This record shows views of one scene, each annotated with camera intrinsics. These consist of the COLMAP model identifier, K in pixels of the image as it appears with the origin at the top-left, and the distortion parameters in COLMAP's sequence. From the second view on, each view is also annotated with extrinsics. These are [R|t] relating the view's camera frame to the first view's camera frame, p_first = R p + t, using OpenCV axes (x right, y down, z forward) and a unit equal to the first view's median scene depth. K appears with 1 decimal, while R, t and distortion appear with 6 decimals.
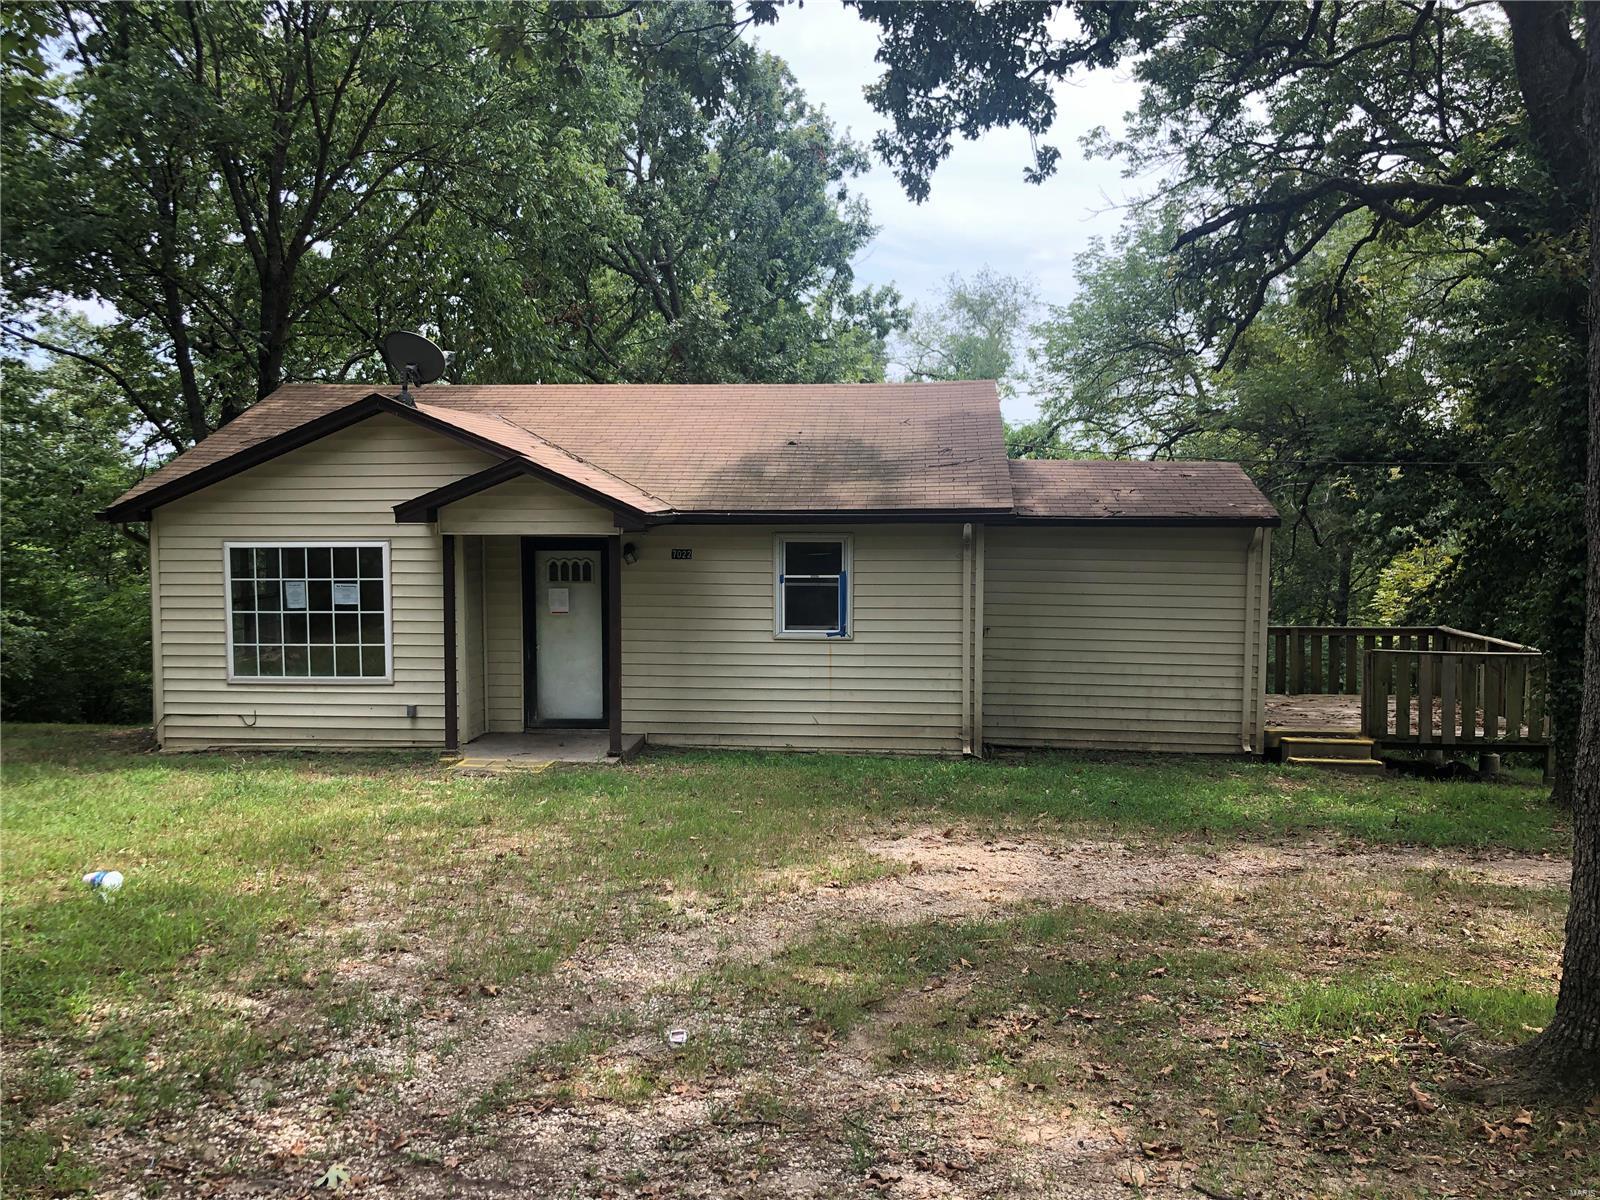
lens RADIAL K [[1310.5, 0, 800.0], [0, 1310.5, 600.0], [0, 0, 1]] dist [0.146383, -0.508178]
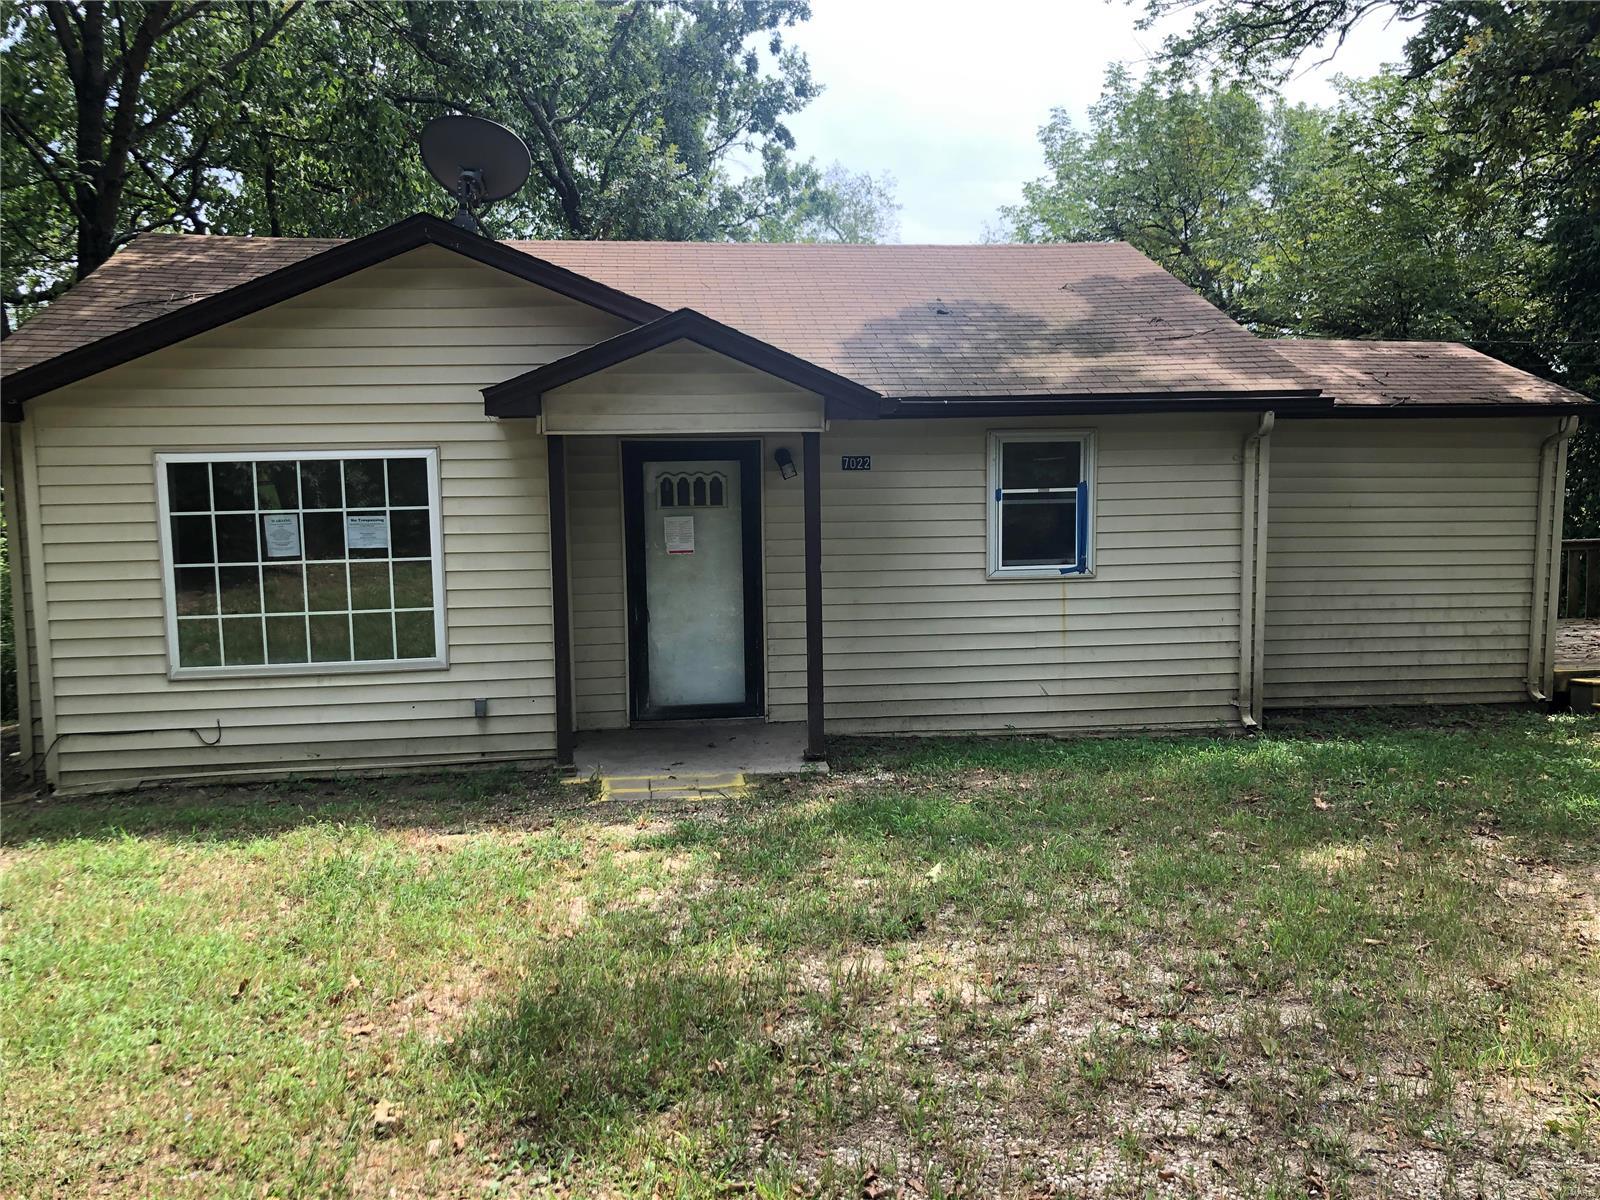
lens RADIAL K [[1301.8, 0, 799.8], [0, 1301.8, 579.6], [0, 0, 1]] dist [0.080109, -0.195297]
pose [[0.977545, -0.034480, 0.207886, -0.268812], [0.026676, 0.998834, 0.040227, -0.001531], [-0.209030, -0.033778, 0.977326, 0.331311]]
